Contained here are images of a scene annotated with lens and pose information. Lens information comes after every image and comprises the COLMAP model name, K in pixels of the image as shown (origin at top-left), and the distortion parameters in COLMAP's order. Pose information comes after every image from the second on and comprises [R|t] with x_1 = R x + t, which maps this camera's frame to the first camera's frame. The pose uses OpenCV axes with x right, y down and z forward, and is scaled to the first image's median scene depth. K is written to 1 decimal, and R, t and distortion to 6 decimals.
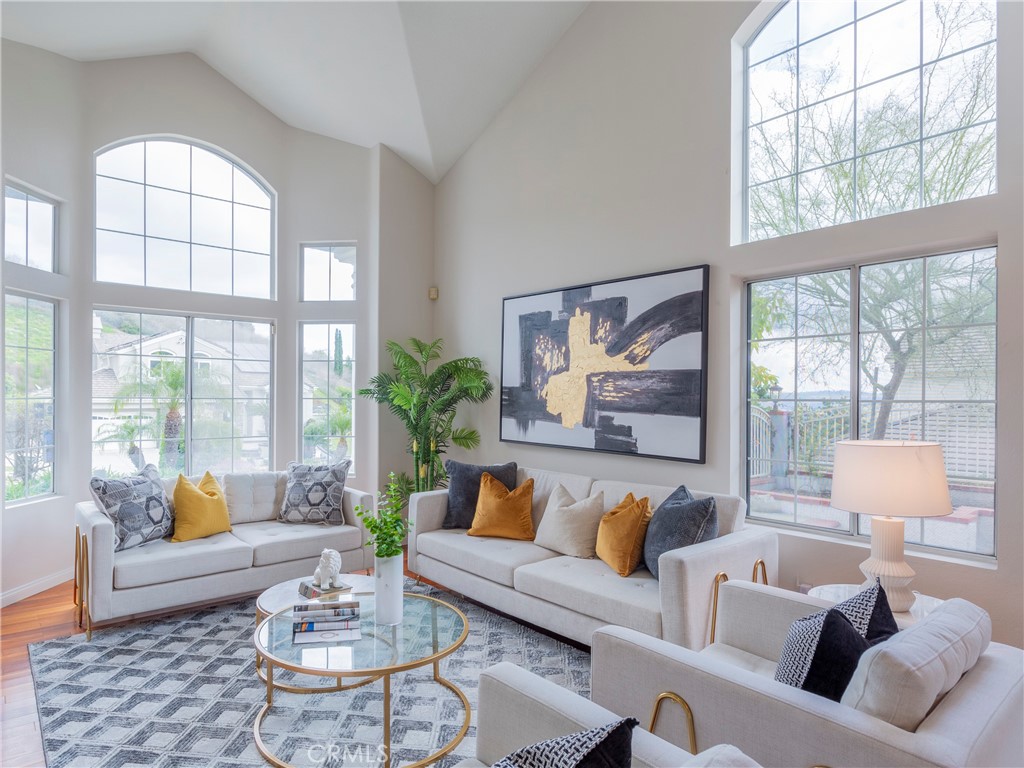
lens RADIAL K [[595.0, 0, 455.5], [0, 595.0, 395.2], [0, 0, 1]] dist [-0.002032, -0.000180]
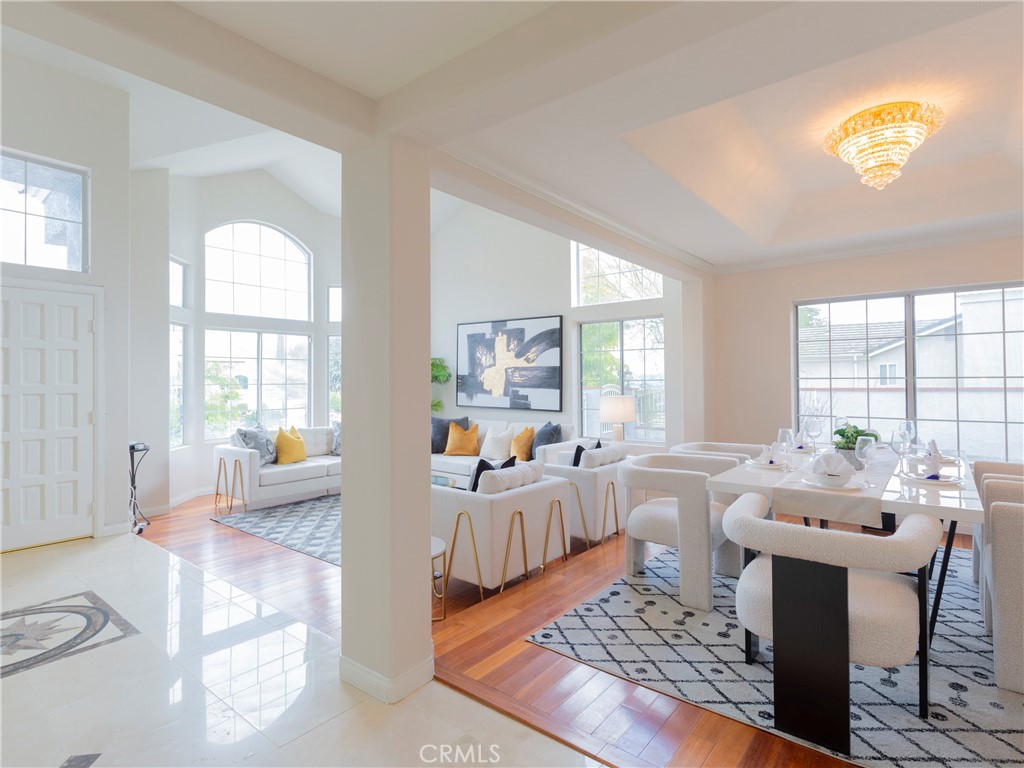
lens RADIAL K [[535.1, 0, 509.1], [0, 535.1, 382.9], [0, 0, 1]] dist [-0.002007, -0.000341]
pose [[0.974982, -0.013792, 0.221856, -0.141593], [0.012079, 0.999886, 0.009076, -0.003582], [-0.221955, -0.006170, 0.975037, -0.647273]]
